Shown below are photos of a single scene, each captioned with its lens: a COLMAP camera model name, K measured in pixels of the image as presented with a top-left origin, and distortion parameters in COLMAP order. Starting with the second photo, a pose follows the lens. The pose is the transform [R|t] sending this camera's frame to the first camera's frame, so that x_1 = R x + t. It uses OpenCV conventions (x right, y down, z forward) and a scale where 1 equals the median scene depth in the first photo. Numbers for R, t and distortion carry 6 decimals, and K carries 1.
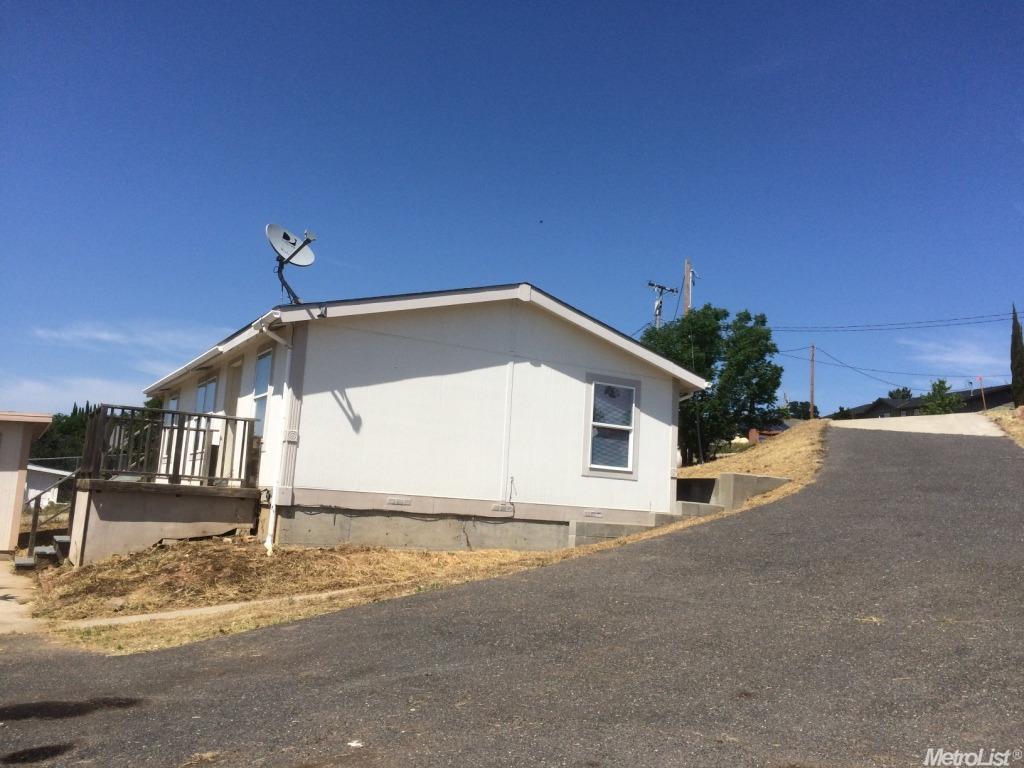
lens RADIAL K [[851.9, 0, 512.0], [0, 851.9, 384.0], [0, 0, 1]] dist [0.079260, -0.094499]
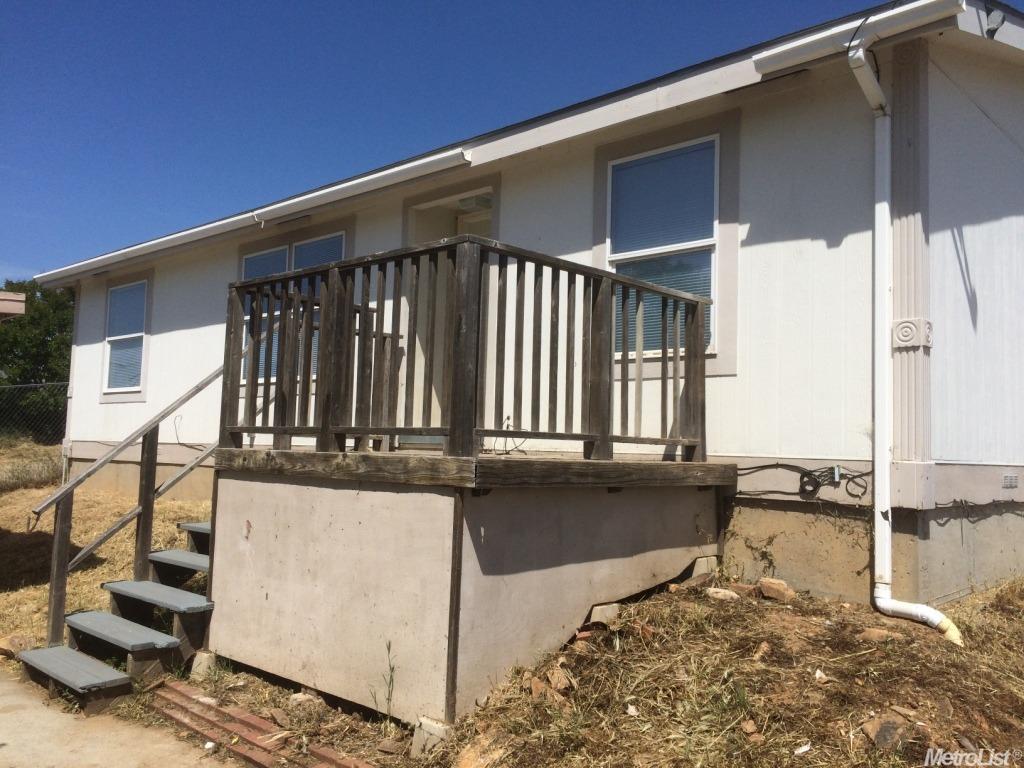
lens RADIAL K [[851.9, 0, 512.0], [0, 851.9, 384.0], [0, 0, 1]] dist [0.079260, -0.094499]
pose [[0.958831, -0.009075, 0.283831, -0.534638], [-0.013269, 0.996966, 0.076700, 0.054720], [-0.283666, -0.077308, 0.955802, 0.652230]]
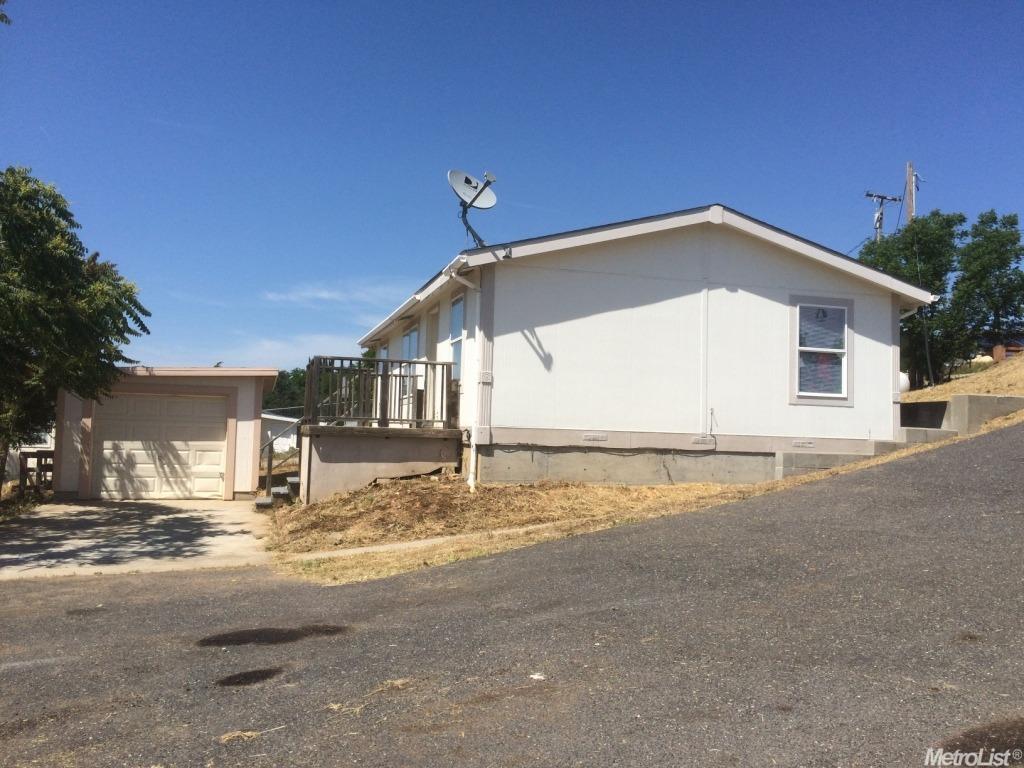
lens RADIAL K [[851.9, 0, 512.0], [0, 851.9, 384.0], [0, 0, 1]] dist [0.079260, -0.094499]
pose [[0.971115, -0.048173, -0.233697, 0.011542], [0.065345, 0.995658, 0.066298, 0.003144], [0.229489, -0.079654, 0.970046, 0.015480]]
